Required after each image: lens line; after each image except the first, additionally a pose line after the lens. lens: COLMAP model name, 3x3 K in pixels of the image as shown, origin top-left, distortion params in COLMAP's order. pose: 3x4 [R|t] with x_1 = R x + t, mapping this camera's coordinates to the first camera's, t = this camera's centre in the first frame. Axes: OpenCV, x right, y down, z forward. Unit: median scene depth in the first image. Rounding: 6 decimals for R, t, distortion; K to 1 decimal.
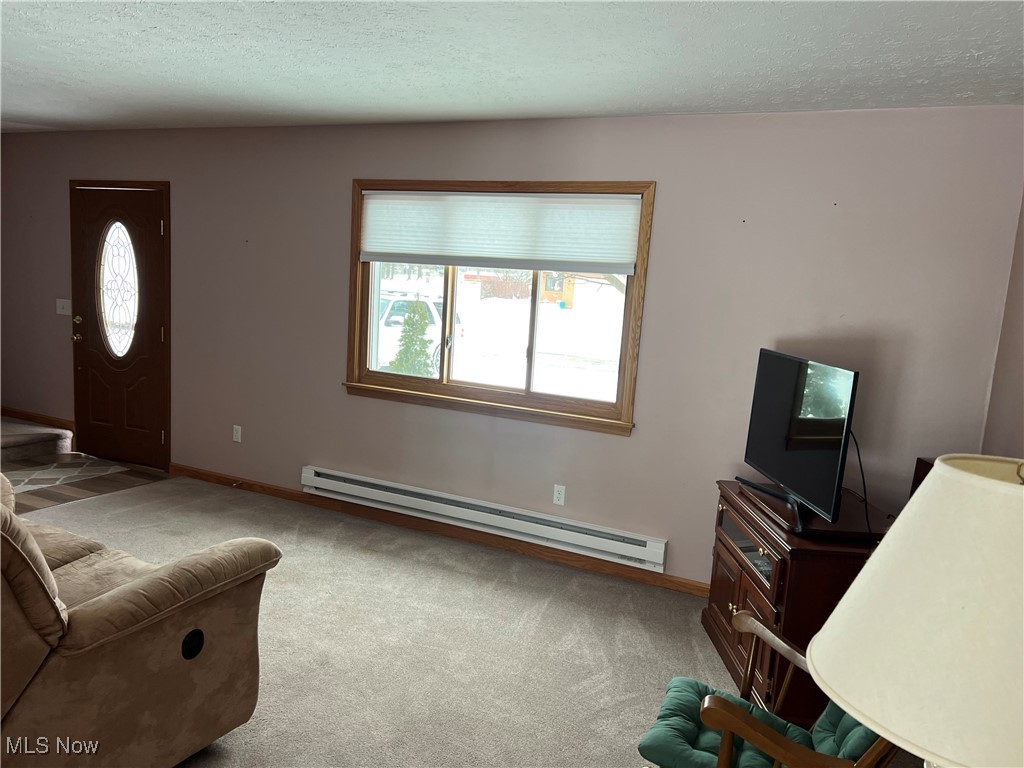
lens RADIAL K [[743.8, 0, 512.0], [0, 743.8, 384.0], [0, 0, 1]] dist [0.068404, -0.000936]
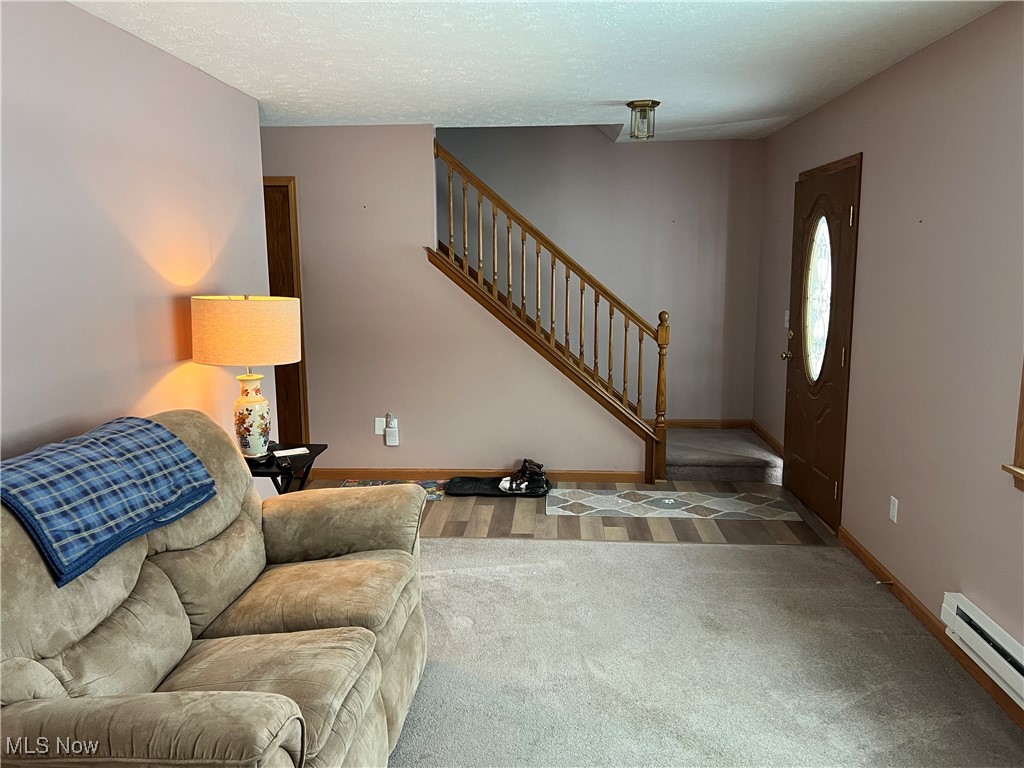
lens RADIAL K [[770.4, 0, 512.0], [0, 770.4, 384.0], [0, 0, 1]] dist [0.026307, -0.010891]
pose [[0.377441, 0.086748, -0.921962, 0.150505], [-0.091928, 0.994195, 0.055910, -0.058605], [0.921460, 0.063651, 0.383224, 0.449944]]
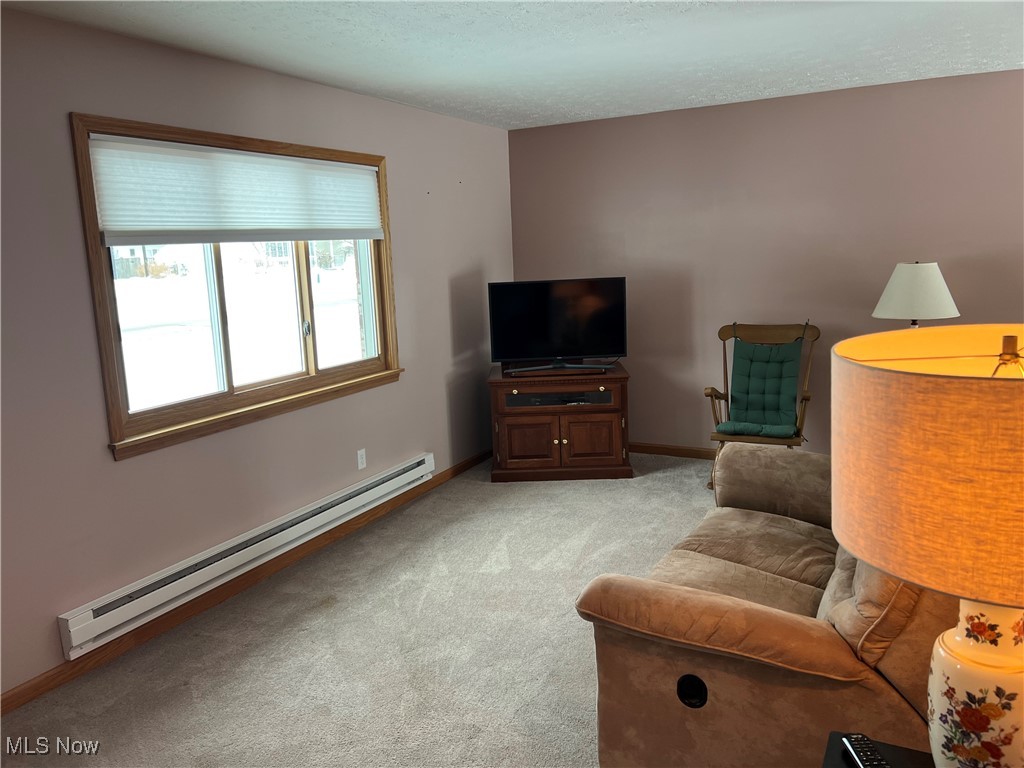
lens RADIAL K [[770.4, 0, 512.0], [0, 770.4, 384.0], [0, 0, 1]] dist [0.026307, -0.010891]
pose [[0.042800, -0.238823, 0.970119, -0.860200], [0.185809, 0.955971, 0.227143, -0.140593], [-0.981653, 0.170535, 0.085291, 0.637688]]
